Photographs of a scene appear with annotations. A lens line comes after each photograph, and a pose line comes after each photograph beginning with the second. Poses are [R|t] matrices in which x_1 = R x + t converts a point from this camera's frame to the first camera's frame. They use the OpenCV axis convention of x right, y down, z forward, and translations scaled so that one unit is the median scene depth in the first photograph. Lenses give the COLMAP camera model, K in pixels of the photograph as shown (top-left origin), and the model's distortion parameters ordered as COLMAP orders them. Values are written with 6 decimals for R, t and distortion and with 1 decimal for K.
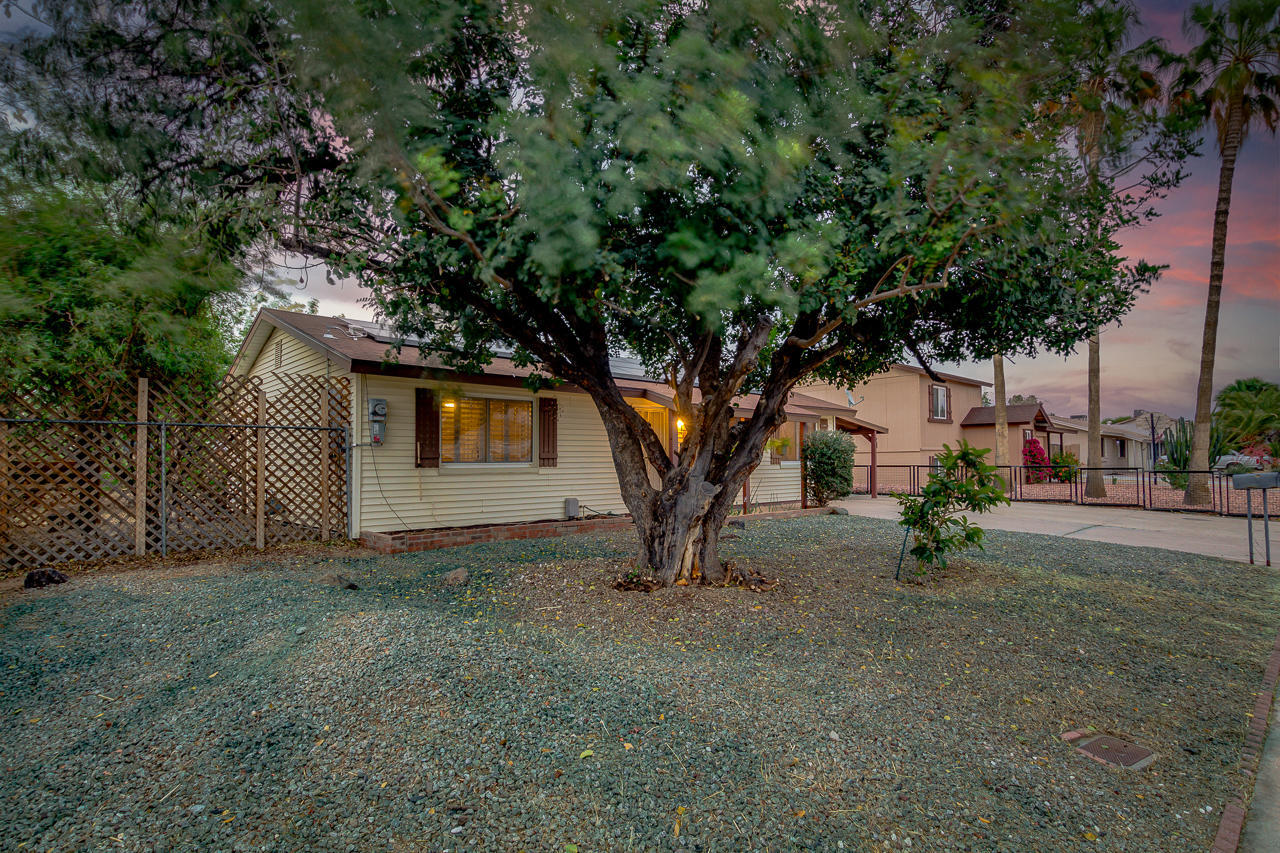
lens RADIAL K [[626.2, 0, 643.1], [0, 626.2, 431.9], [0, 0, 1]] dist [0.001242, 0.000089]
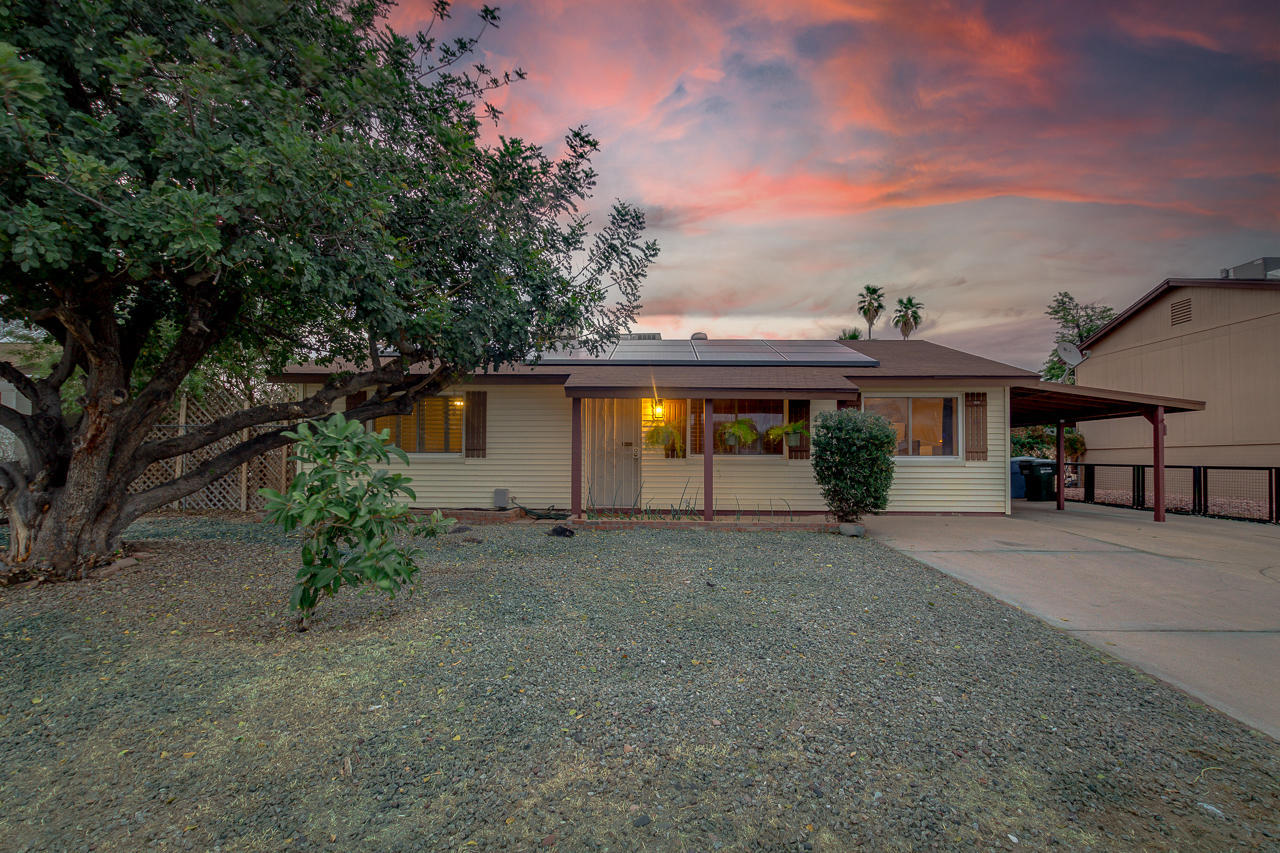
lens RADIAL K [[626.2, 0, 643.1], [0, 626.2, 431.9], [0, 0, 1]] dist [0.001242, 0.000089]
pose [[0.722578, -0.013756, -0.691153, 0.763928], [0.022174, 0.999749, 0.003284, 0.015389], [0.690934, -0.017699, 0.722701, 0.430616]]
